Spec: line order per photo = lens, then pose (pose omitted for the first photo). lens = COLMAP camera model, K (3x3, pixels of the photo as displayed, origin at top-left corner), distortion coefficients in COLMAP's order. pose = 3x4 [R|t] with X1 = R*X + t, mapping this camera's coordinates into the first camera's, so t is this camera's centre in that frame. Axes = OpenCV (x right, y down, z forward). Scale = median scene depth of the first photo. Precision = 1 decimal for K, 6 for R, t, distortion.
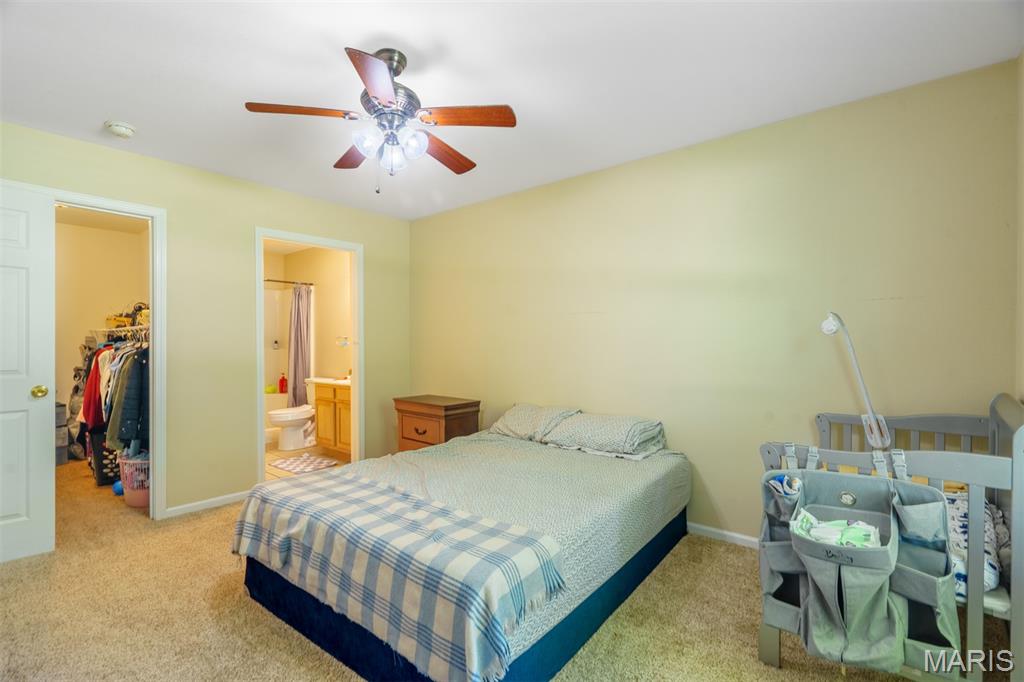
lens RADIAL K [[456.7, 0, 511.8], [0, 456.7, 349.2], [0, 0, 1]] dist [0.001212, -0.000444]
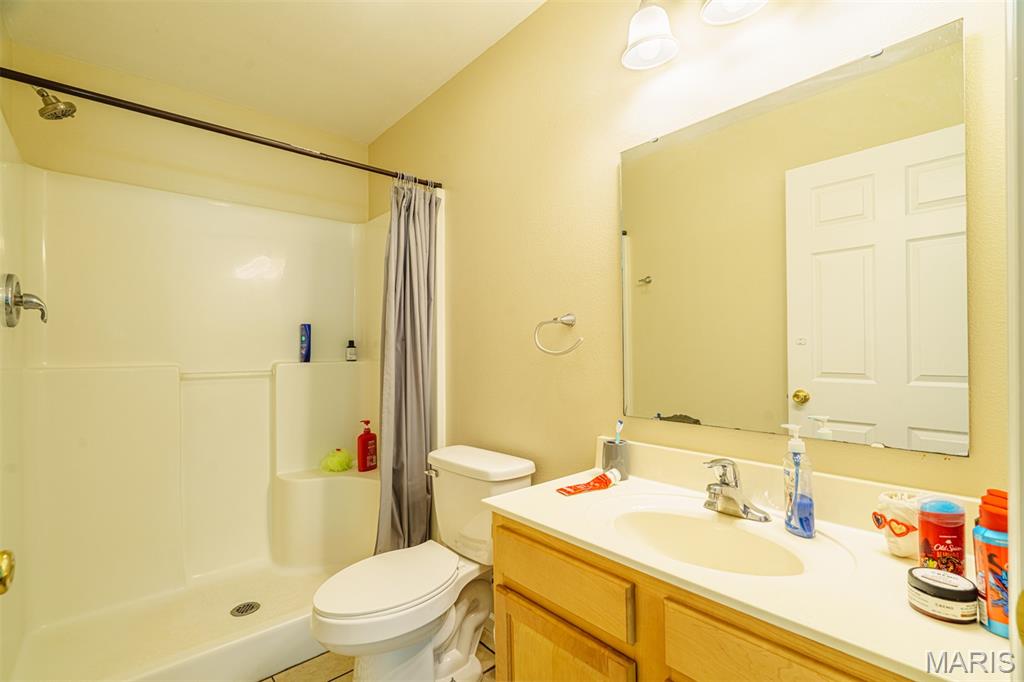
lens RADIAL K [[473.7, 0, 512.5], [0, 473.7, 351.1], [0, 0, 1]] dist [-0.000185, -0.000219]
pose [[0.985387, -0.006459, -0.170206, -0.318010], [0.004558, 0.999923, -0.011556, -0.004086], [0.170268, 0.010612, 0.985341, 0.640440]]
